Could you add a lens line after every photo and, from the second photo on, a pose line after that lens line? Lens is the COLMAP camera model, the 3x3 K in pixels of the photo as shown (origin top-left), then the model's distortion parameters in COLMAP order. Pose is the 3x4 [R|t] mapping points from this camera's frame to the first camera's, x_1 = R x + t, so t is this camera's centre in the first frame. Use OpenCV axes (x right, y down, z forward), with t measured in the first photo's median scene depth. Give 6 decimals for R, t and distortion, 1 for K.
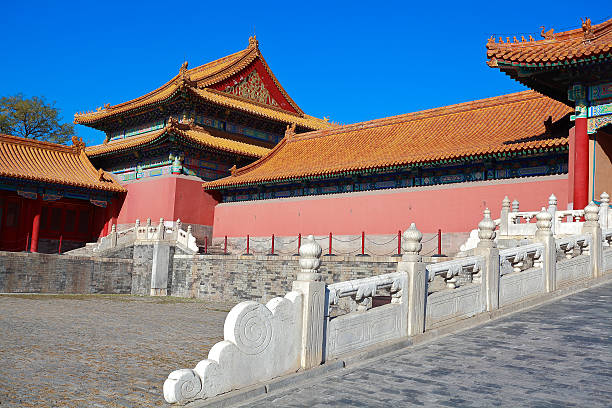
lens RADIAL K [[636.3, 0, 301.0], [0, 636.3, 195.0], [0, 0, 1]] dist [0.034796, 0.000000]
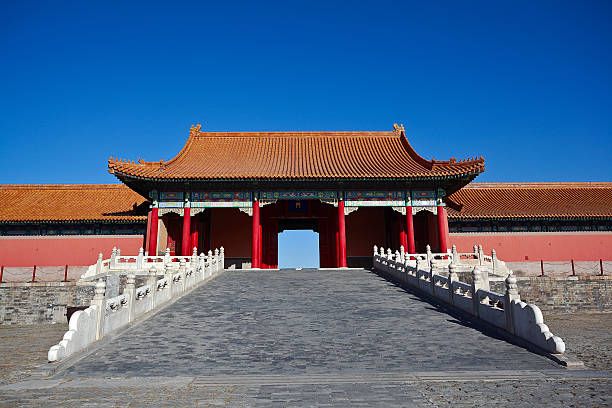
lens RADIAL K [[411.4, 0, 302.2], [0, 411.4, 207.1], [0, 0, 1]] dist [-0.044329, 0.045843]
pose [[0.652247, 0.101061, 0.751239, -0.124298], [-0.047674, 0.994580, -0.092404, -0.016998], [-0.756505, 0.024456, 0.653530, -0.088706]]
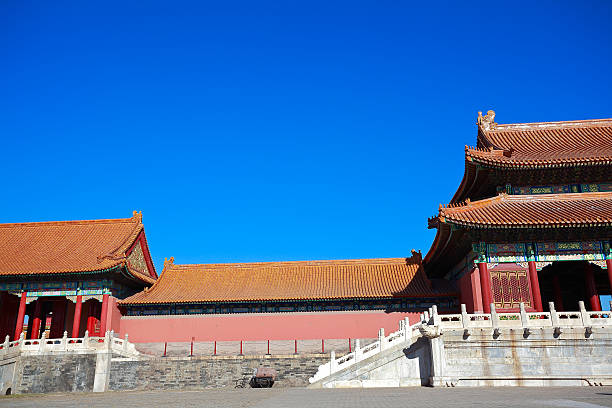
lens RADIAL K [[523.7, 0, 305.1], [0, 523.7, 207.7], [0, 0, 1]] dist [0.001020, 0.030466]
pose [[0.728812, 0.134635, 0.671347, 0.155396], [-0.029260, 0.985706, -0.165914, -0.115645], [-0.684088, 0.101277, 0.722334, -0.961059]]
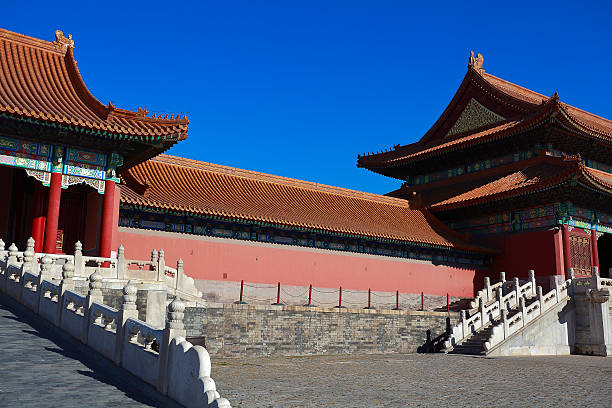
lens RADIAL K [[636.3, 0, 310.2], [0, 636.3, 207.0], [0, 0, 1]] dist [0.034796, 0.000000]
pose [[0.089396, 0.133233, 0.987045, -0.078910], [-0.137336, 0.983195, -0.120275, -0.016033], [-0.986482, -0.124805, 0.106191, -0.091367]]
